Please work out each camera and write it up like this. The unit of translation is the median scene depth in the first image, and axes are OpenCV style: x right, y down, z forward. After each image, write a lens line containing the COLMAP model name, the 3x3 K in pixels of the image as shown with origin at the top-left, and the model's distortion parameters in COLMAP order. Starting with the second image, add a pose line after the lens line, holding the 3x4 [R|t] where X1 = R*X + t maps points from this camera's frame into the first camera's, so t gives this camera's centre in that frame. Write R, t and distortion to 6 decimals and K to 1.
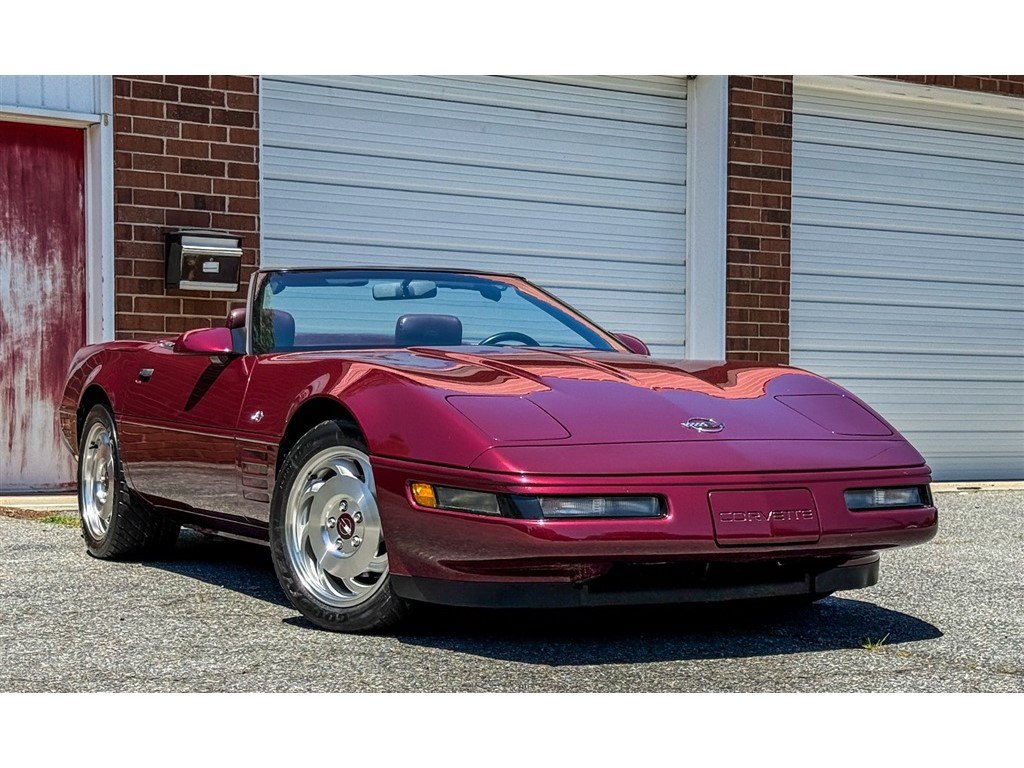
lens RADIAL K [[1975.1, 0, 564.9], [0, 1975.1, 461.9], [0, 0, 1]] dist [0.095411, 0.217719]
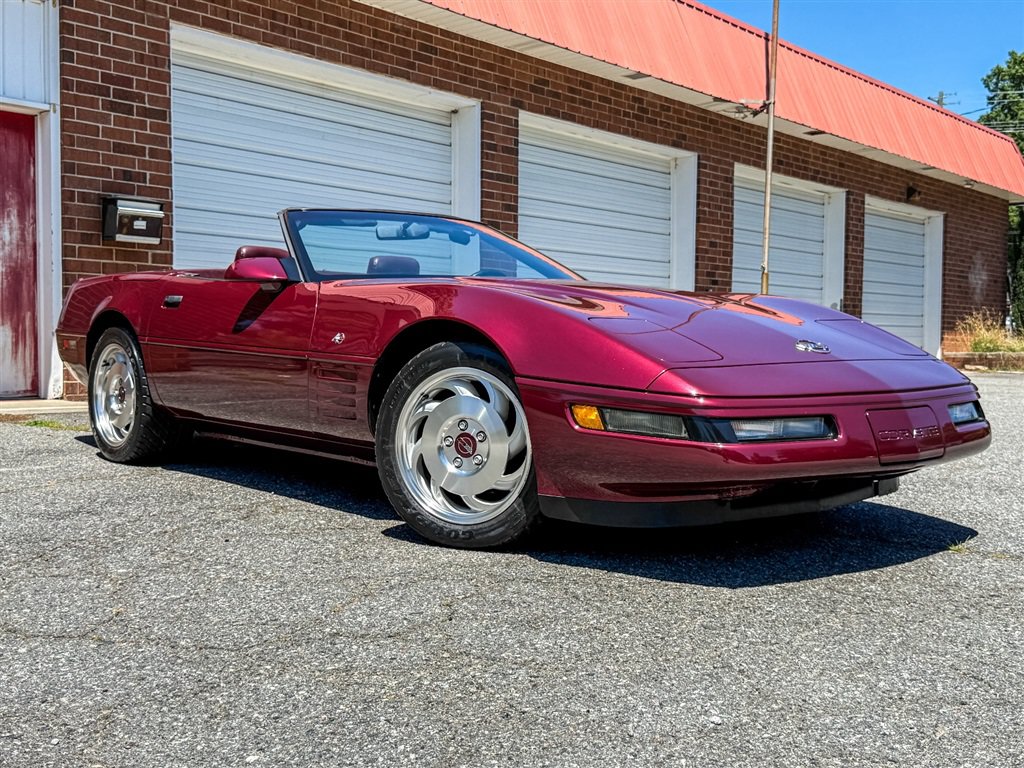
lens RADIAL K [[1105.2, 0, 514.1], [0, 1105.2, 381.0], [0, 0, 1]] dist [0.174221, -0.404757]
pose [[0.972495, -0.006445, 0.232833, -0.111263], [0.003420, 0.999904, 0.013392, -0.004220], [-0.232897, -0.012227, 0.972425, 0.220203]]
